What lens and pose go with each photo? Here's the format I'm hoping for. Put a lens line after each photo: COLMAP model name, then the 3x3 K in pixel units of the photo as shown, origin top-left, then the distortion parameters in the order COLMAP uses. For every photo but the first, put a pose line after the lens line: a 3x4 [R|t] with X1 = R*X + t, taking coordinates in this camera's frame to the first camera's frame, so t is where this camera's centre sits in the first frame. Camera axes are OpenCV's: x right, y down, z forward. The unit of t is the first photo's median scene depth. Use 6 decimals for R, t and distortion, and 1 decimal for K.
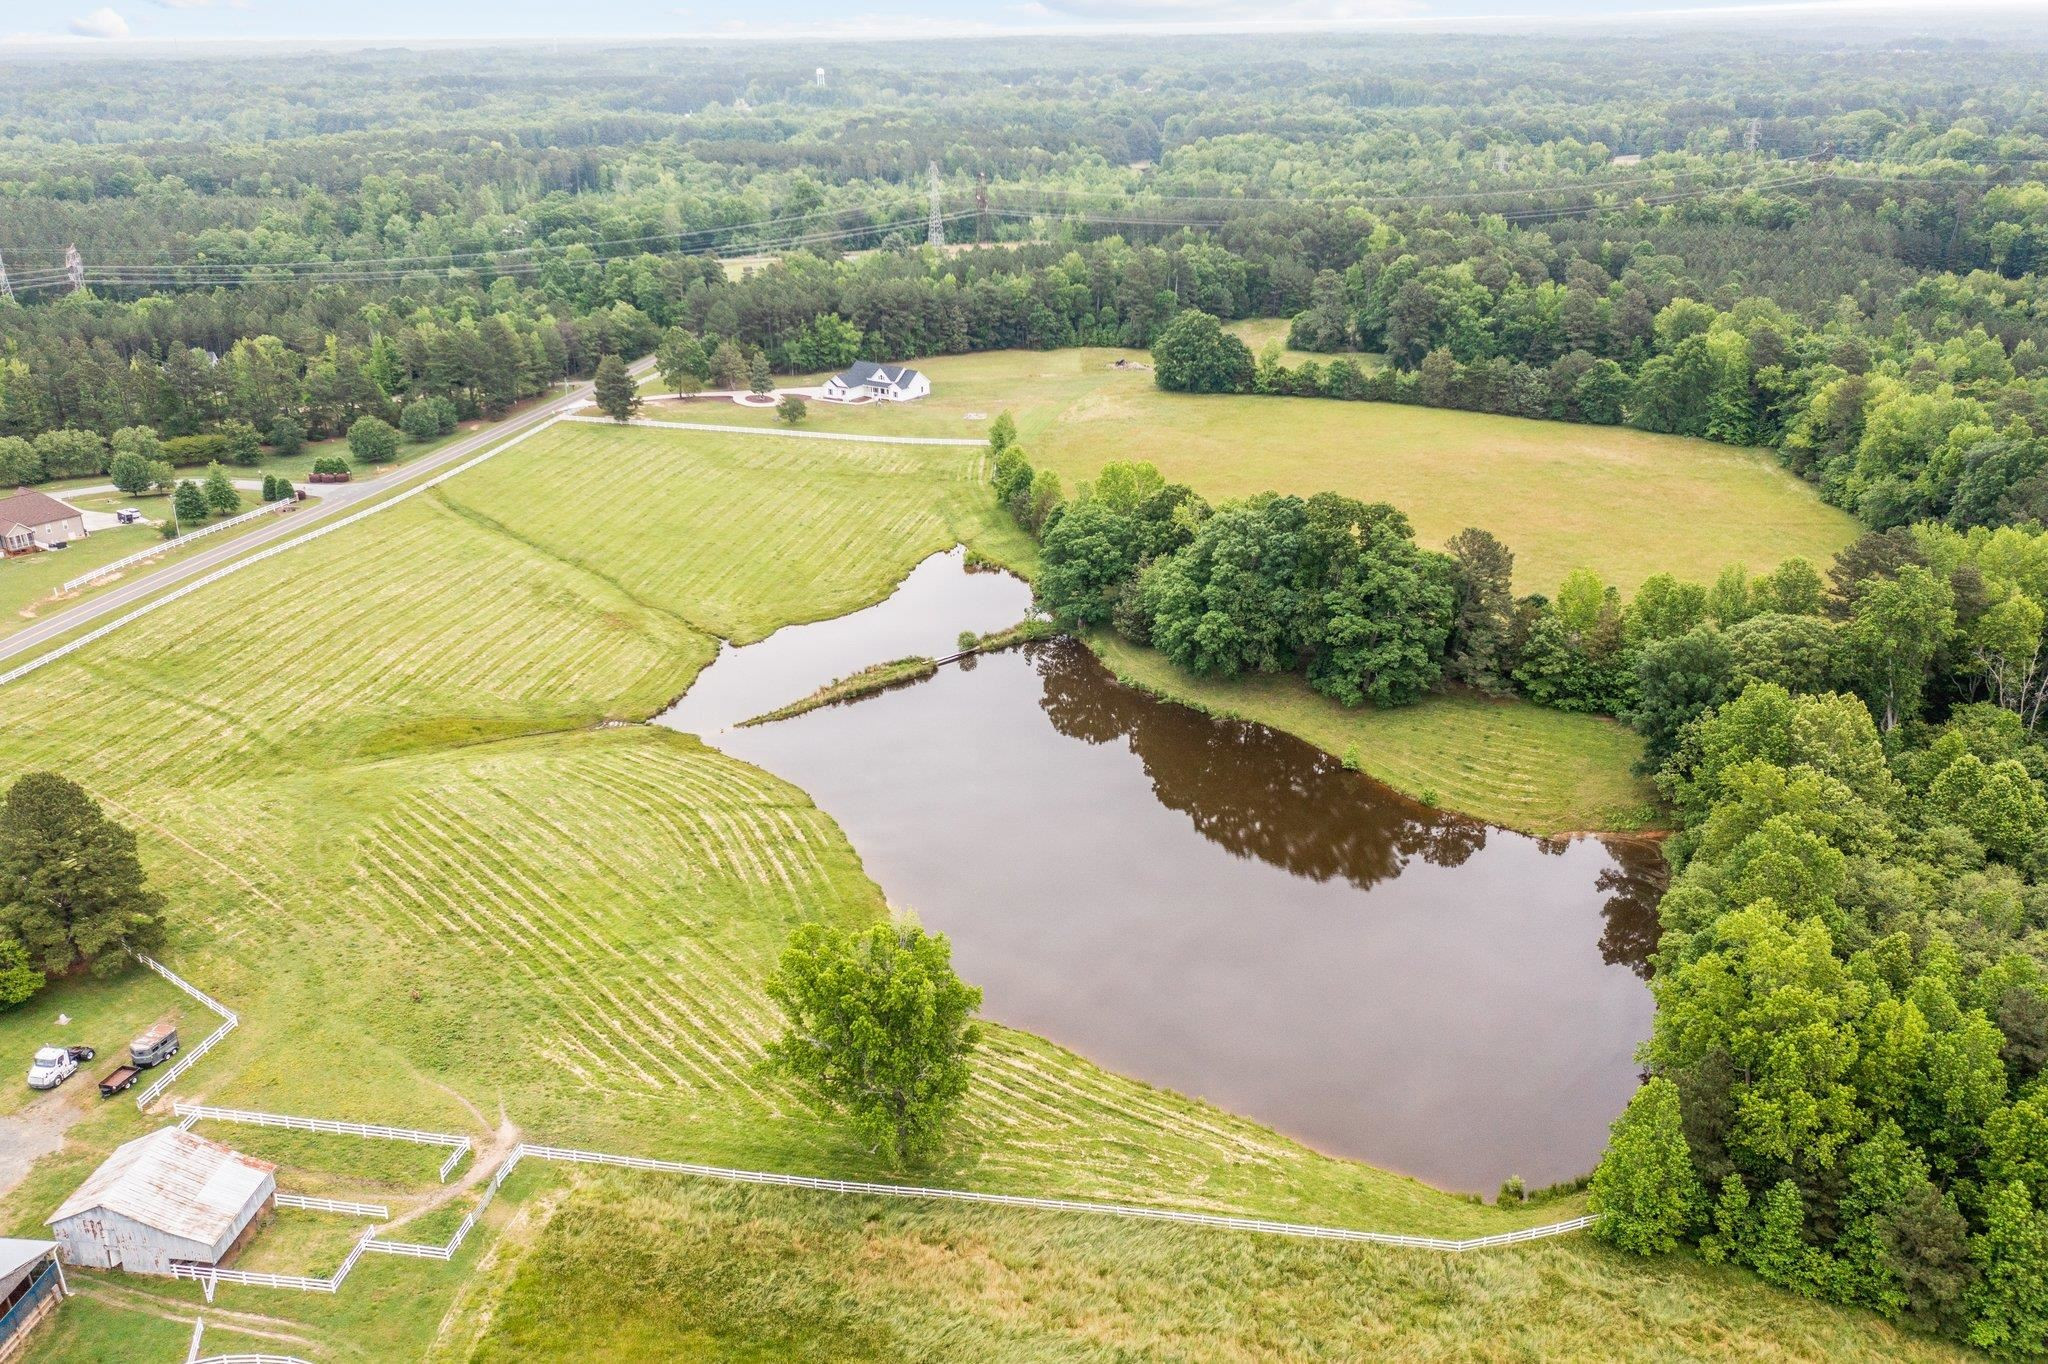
lens RADIAL K [[1632.1, 0, 1031.6], [0, 1632.1, 679.5], [0, 0, 1]] dist [-0.000592, 0.008902]
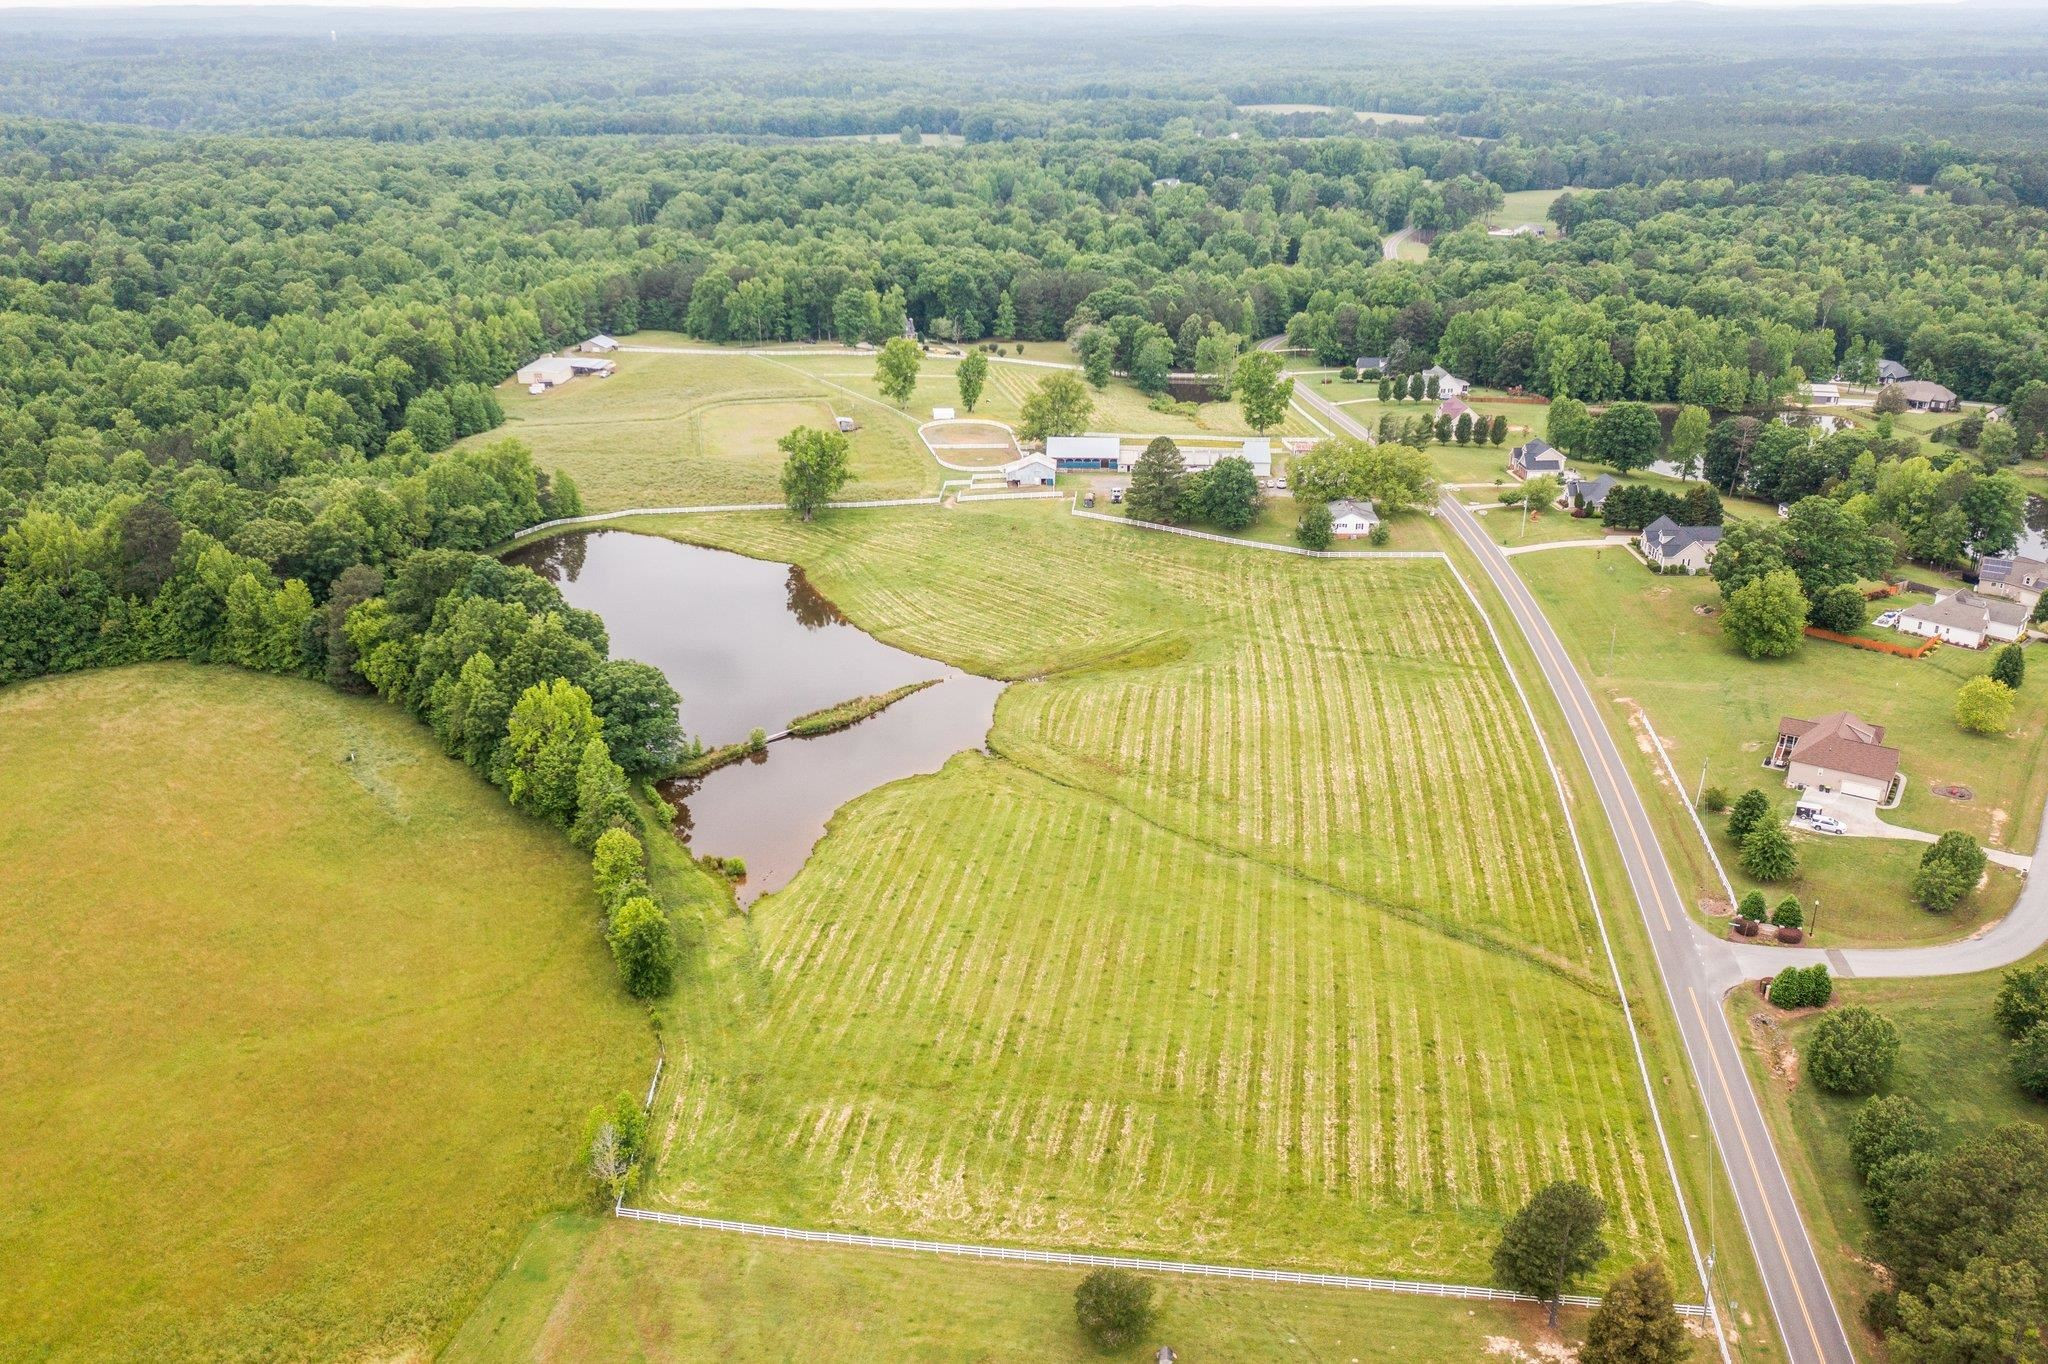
lens RADIAL K [[1632.1, 0, 1027.0], [0, 1632.1, 676.5], [0, 0, 1]] dist [-0.000592, 0.008902]
pose [[-0.998398, 0.034707, -0.044689, -0.156303], [-0.006661, 0.712205, 0.701940, -0.743710], [0.056190, 0.701113, -0.710833, 1.595644]]
